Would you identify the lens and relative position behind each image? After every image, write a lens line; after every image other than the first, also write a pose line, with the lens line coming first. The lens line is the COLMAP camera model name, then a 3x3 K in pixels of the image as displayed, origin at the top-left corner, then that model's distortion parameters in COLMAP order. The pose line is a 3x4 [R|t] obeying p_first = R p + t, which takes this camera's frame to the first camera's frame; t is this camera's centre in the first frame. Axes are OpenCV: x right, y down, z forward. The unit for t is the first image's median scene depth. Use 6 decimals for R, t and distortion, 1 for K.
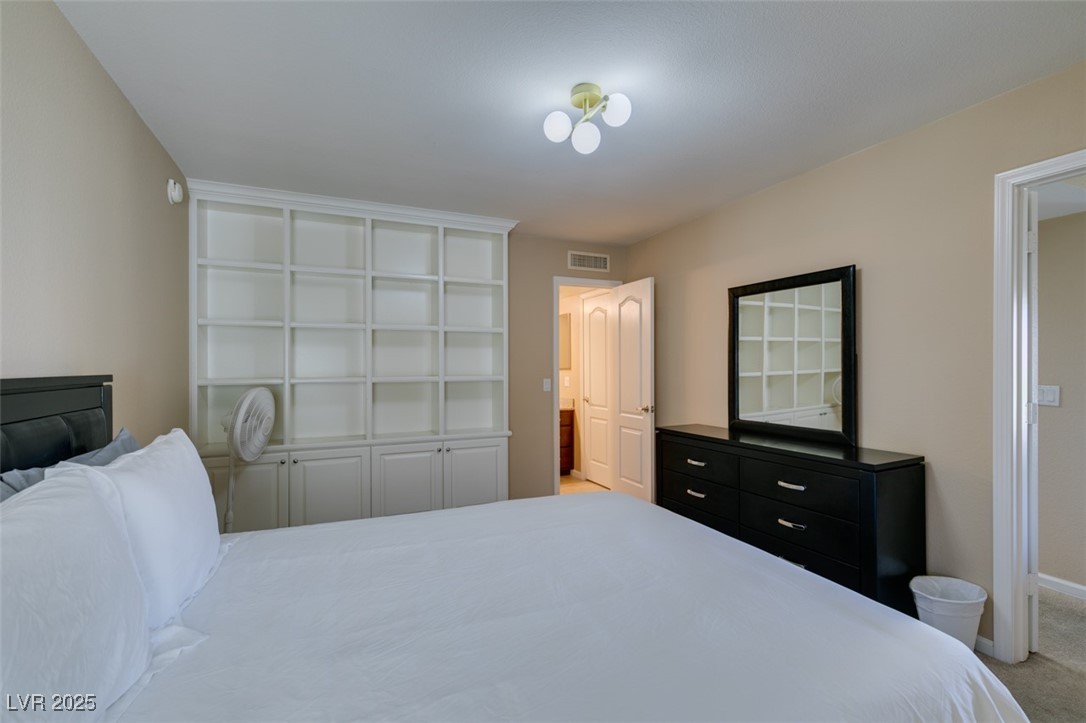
lens RADIAL K [[489.2, 0, 540.9], [0, 489.2, 365.1], [0, 0, 1]] dist [0.000054, -0.006927]
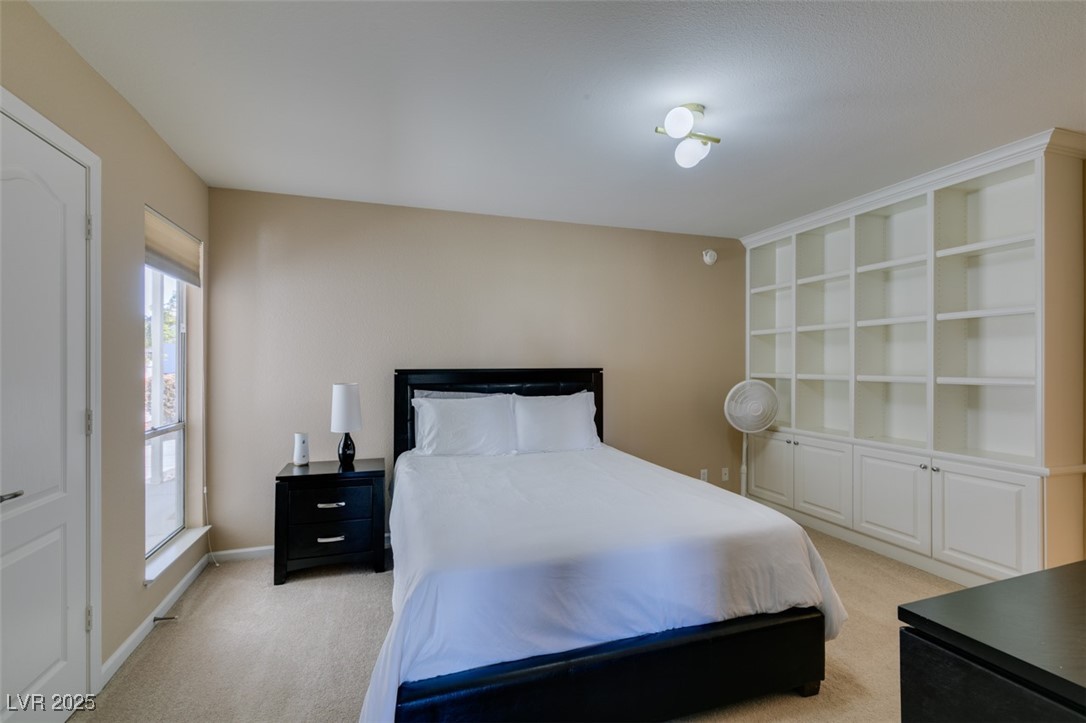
lens RADIAL K [[489.2, 0, 540.9], [0, 489.2, 365.1], [0, 0, 1]] dist [0.000054, -0.006927]
pose [[-0.107444, 0.005078, -0.994198, 0.705263], [0.004084, 0.999981, 0.004666, -0.002592], [0.994203, -0.003559, -0.107462, 0.476960]]
